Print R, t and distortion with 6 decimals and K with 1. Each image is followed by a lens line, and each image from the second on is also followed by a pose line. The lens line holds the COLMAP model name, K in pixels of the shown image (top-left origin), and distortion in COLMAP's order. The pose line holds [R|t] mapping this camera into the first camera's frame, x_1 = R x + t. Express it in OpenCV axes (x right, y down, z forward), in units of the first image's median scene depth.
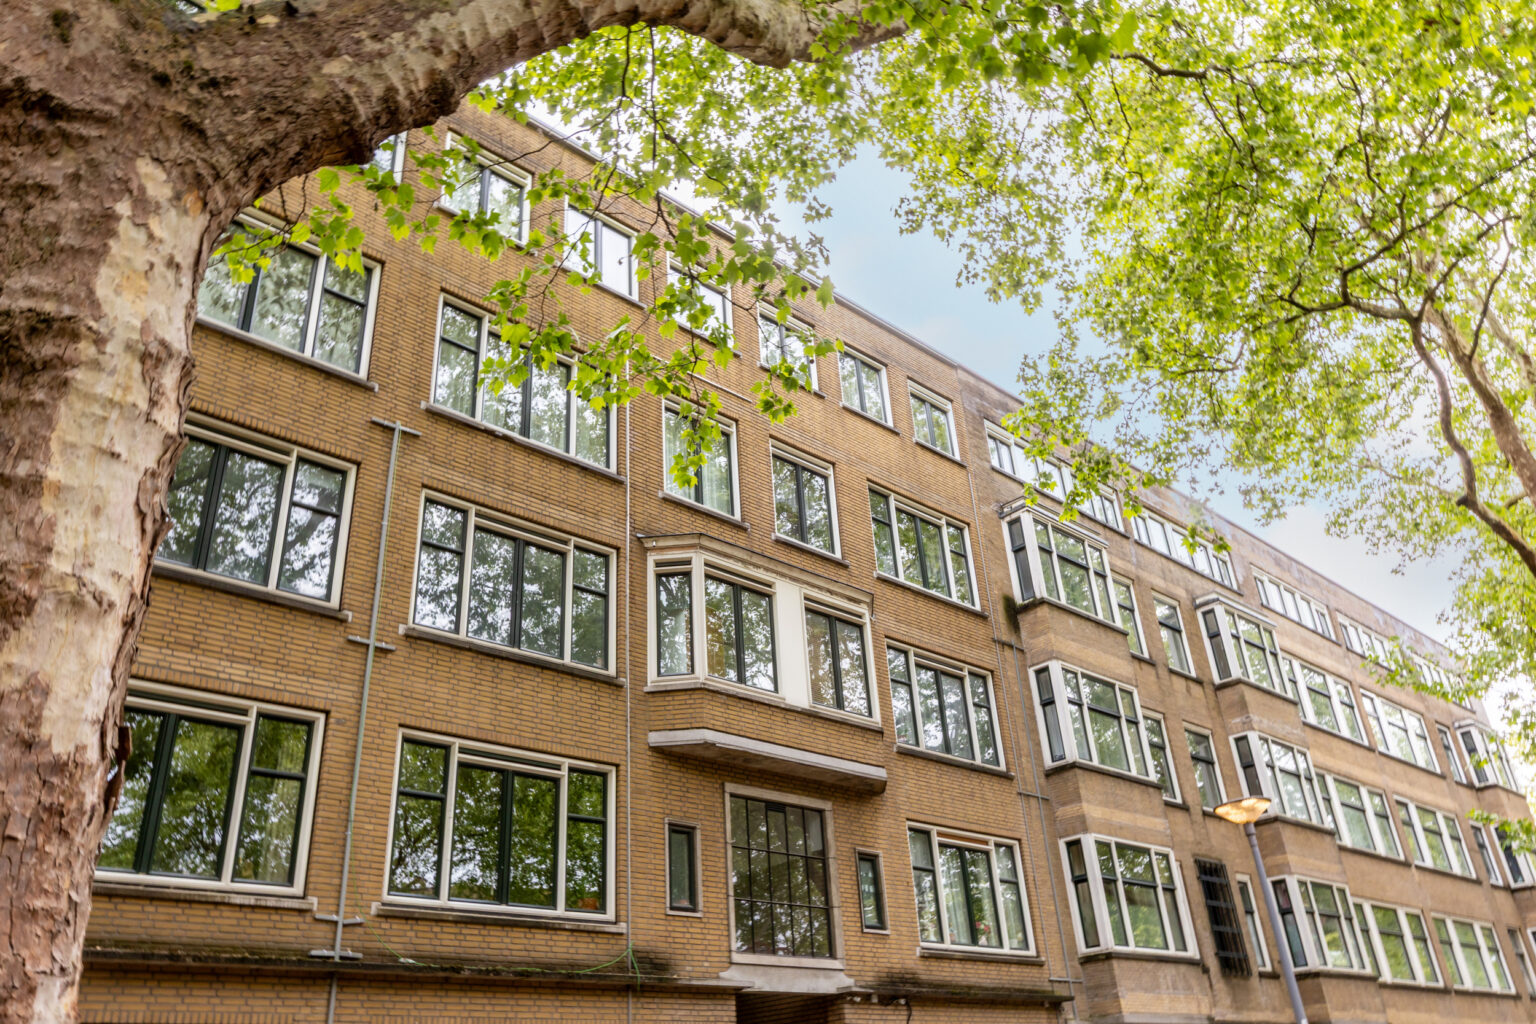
lens RADIAL K [[1146.4, 0, 763.8], [0, 1146.4, 521.6], [0, 0, 1]] dist [0.000457, -0.005713]
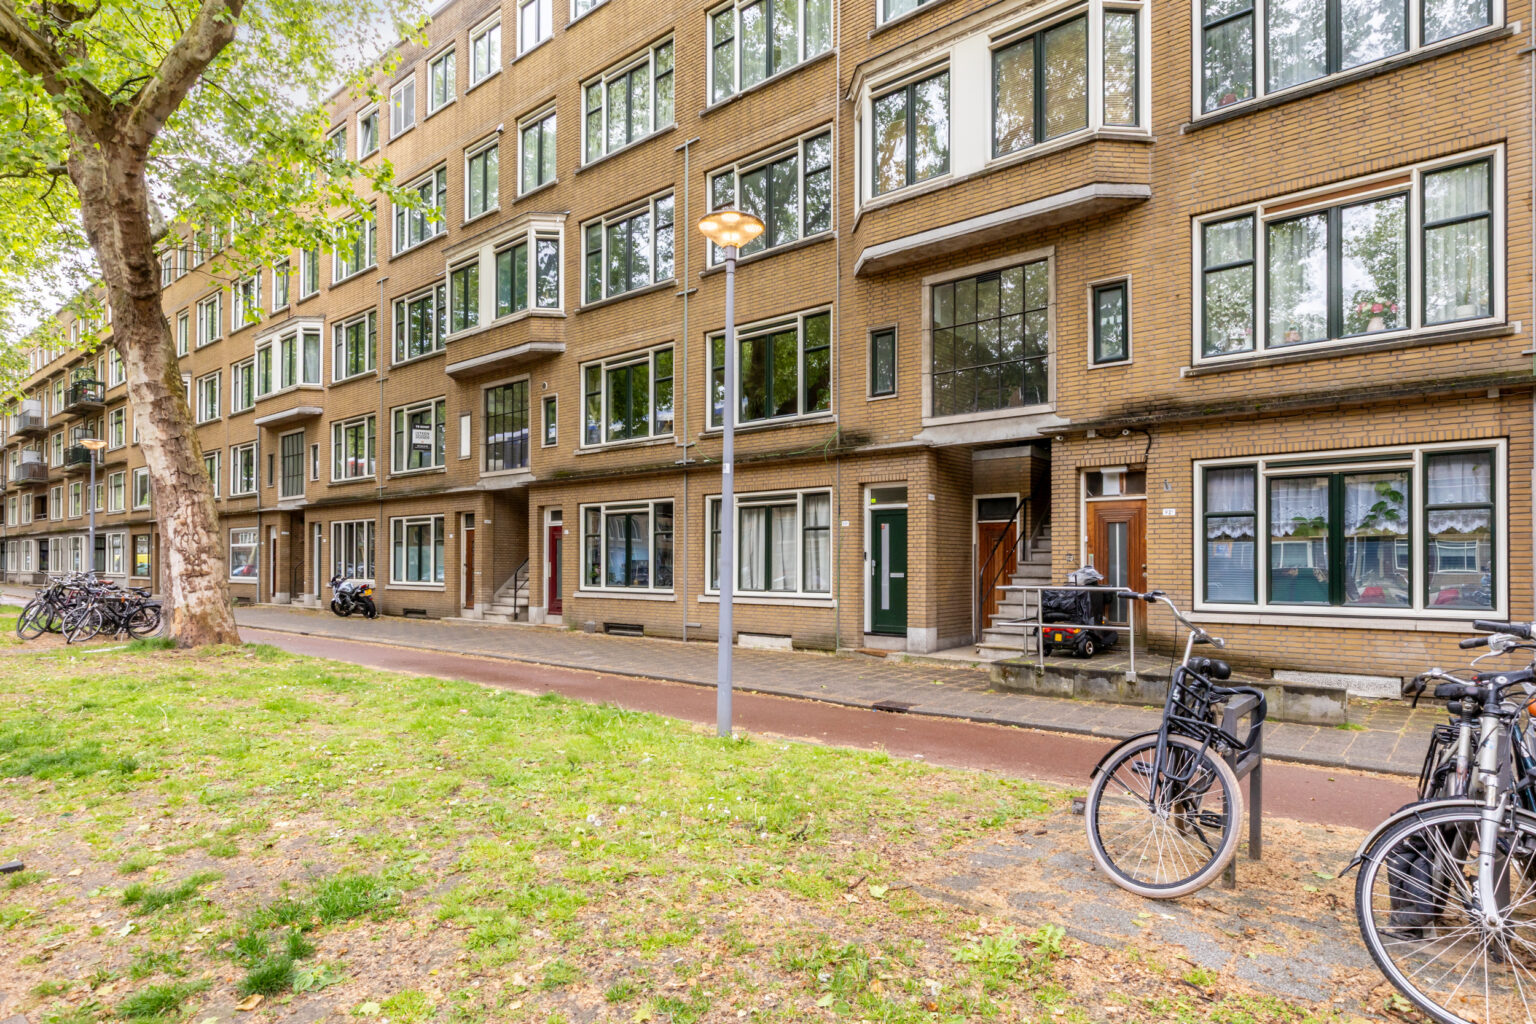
lens RADIAL K [[844.4, 0, 772.2], [0, 844.4, 541.1], [0, 0, 1]] dist [0.005888, -0.003209]
pose [[0.140684, 0.041181, -0.989198, 0.815585], [0.468417, 0.877466, 0.103148, 0.311690], [0.872235, -0.477868, 0.104156, 0.681452]]
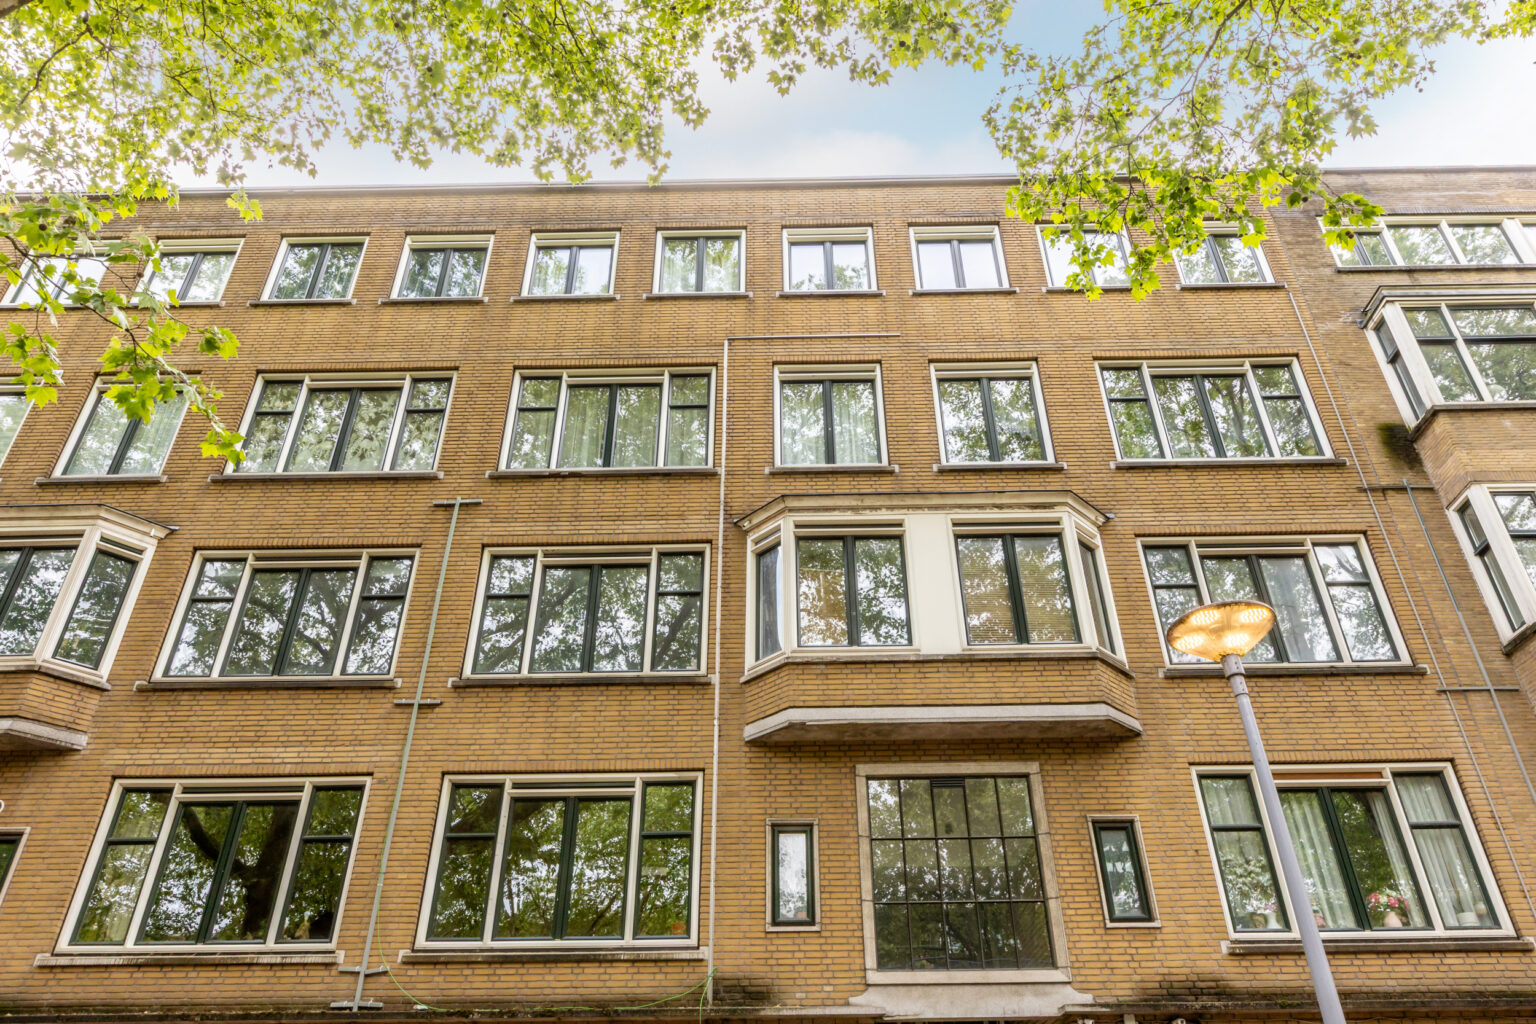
lens RADIAL K [[1048.6, 0, 760.9], [0, 1048.6, 504.3], [0, 0, 1]] dist [-0.004811, 0.001316]
pose [[0.726964, -0.342226, -0.595319, 0.452545], [0.293934, 0.938602, -0.180634, 0.173075], [0.620585, -0.043670, 0.782922, 0.378784]]
